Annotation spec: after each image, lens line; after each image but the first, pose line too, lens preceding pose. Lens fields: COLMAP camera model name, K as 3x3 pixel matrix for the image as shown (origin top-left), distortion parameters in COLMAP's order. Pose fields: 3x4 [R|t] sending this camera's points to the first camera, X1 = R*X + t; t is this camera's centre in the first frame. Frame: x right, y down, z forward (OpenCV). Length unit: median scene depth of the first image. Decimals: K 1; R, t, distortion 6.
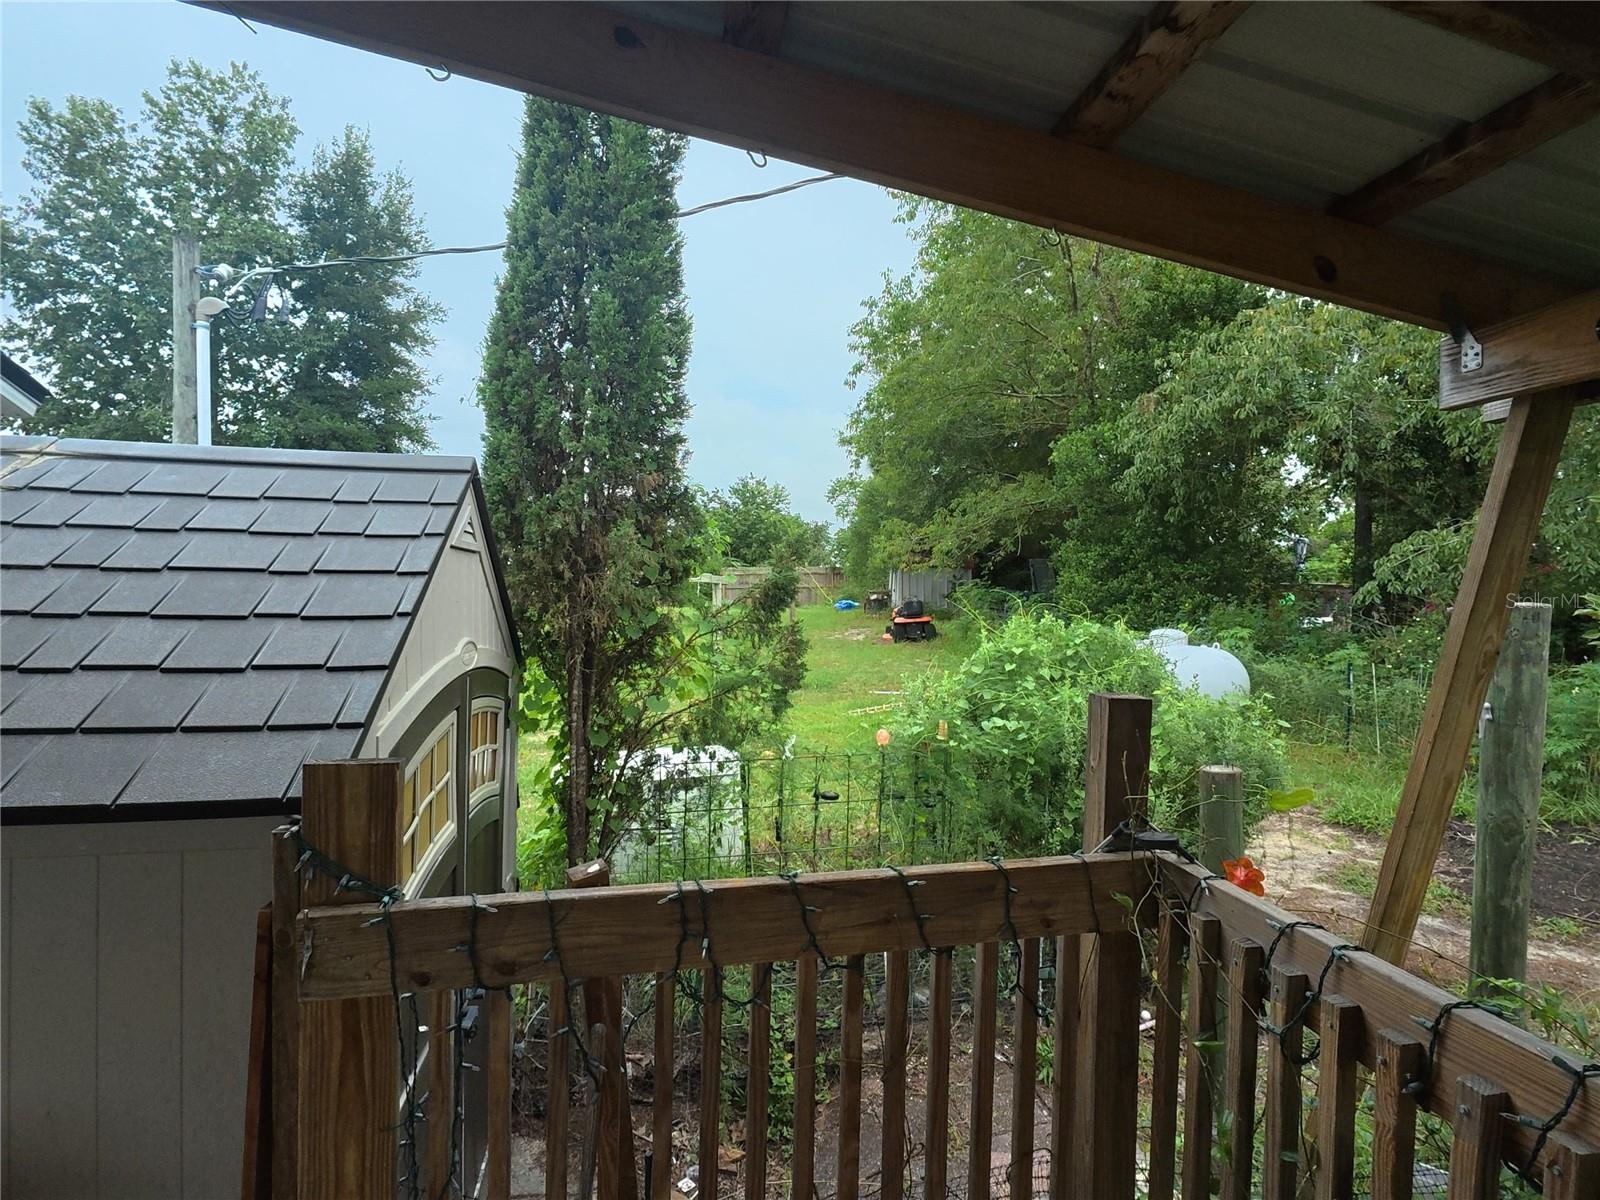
lens RADIAL K [[780.6, 0, 801.2], [0, 780.6, 606.9], [0, 0, 1]] dist [-0.004953, -0.000937]
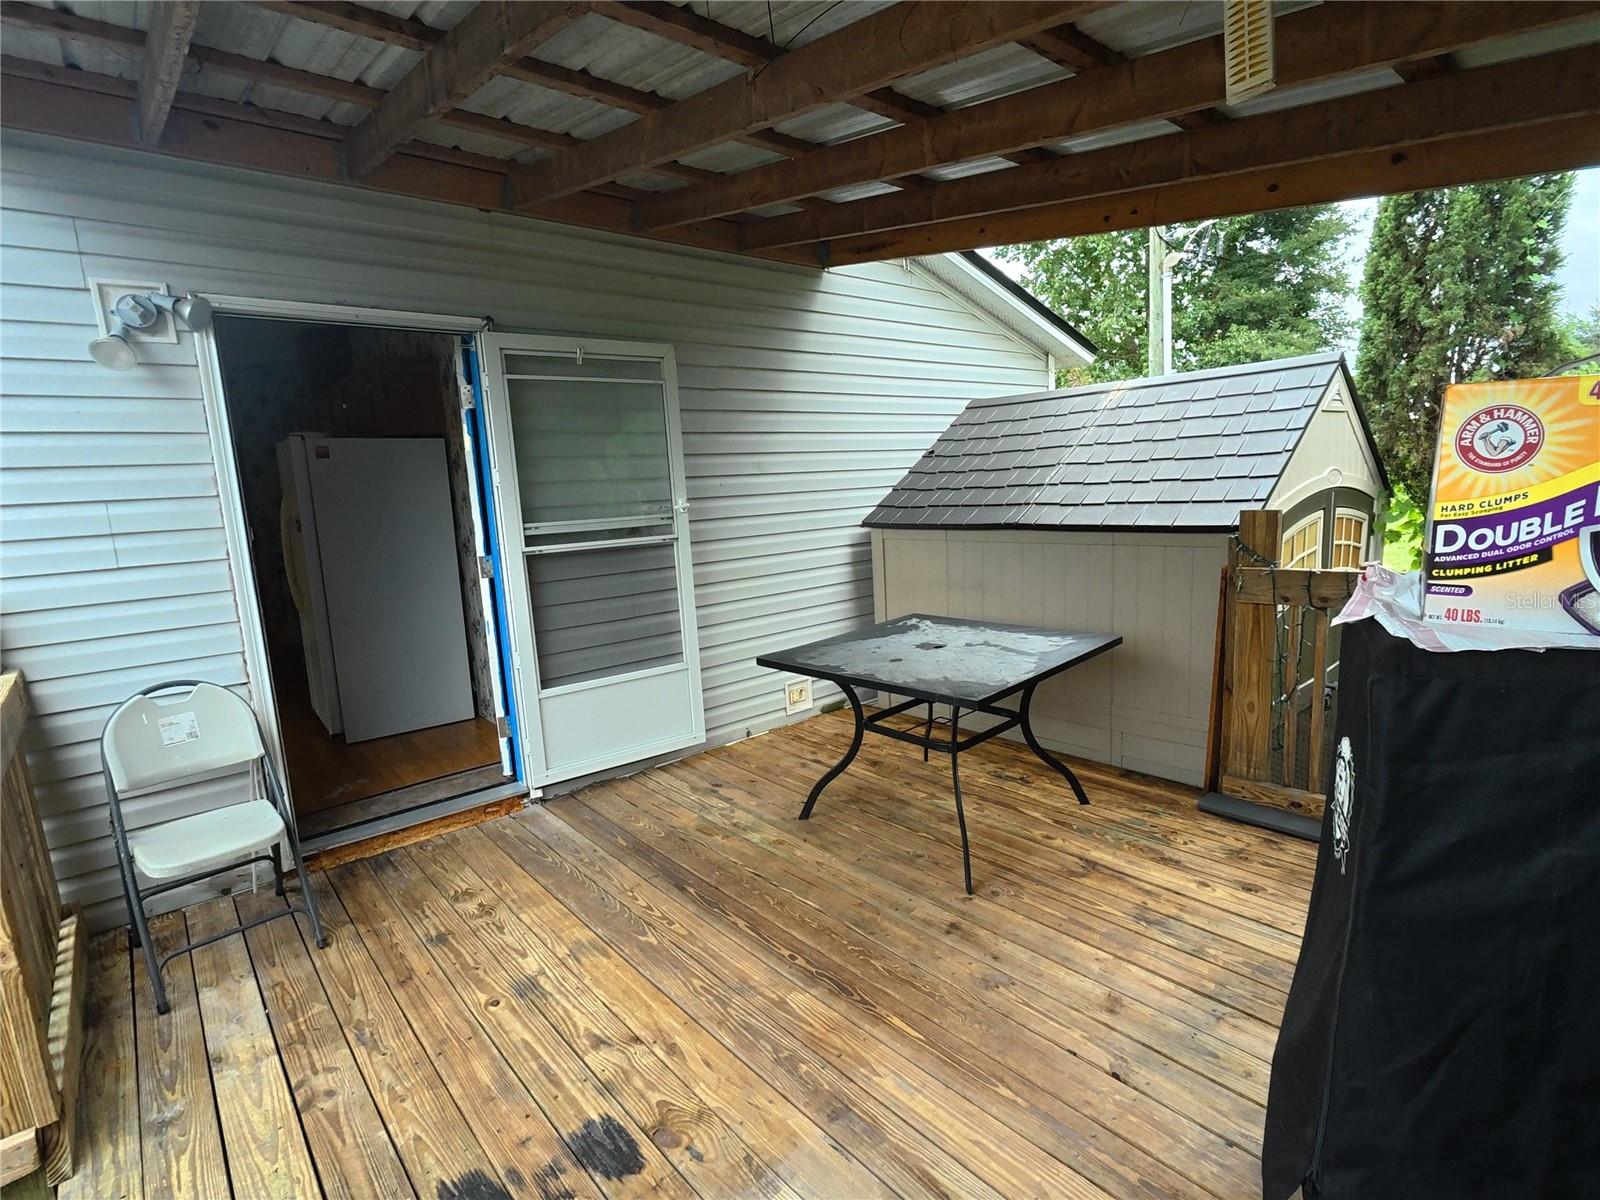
lens RADIAL K [[780.6, 0, 801.2], [0, 780.6, 606.9], [0, 0, 1]] dist [-0.004953, -0.000937]
pose [[0.493179, 0.094454, -0.864785, 0.368648], [0.052224, 0.989080, 0.137813, 0.038531], [0.868359, -0.113130, 0.482861, -0.630107]]
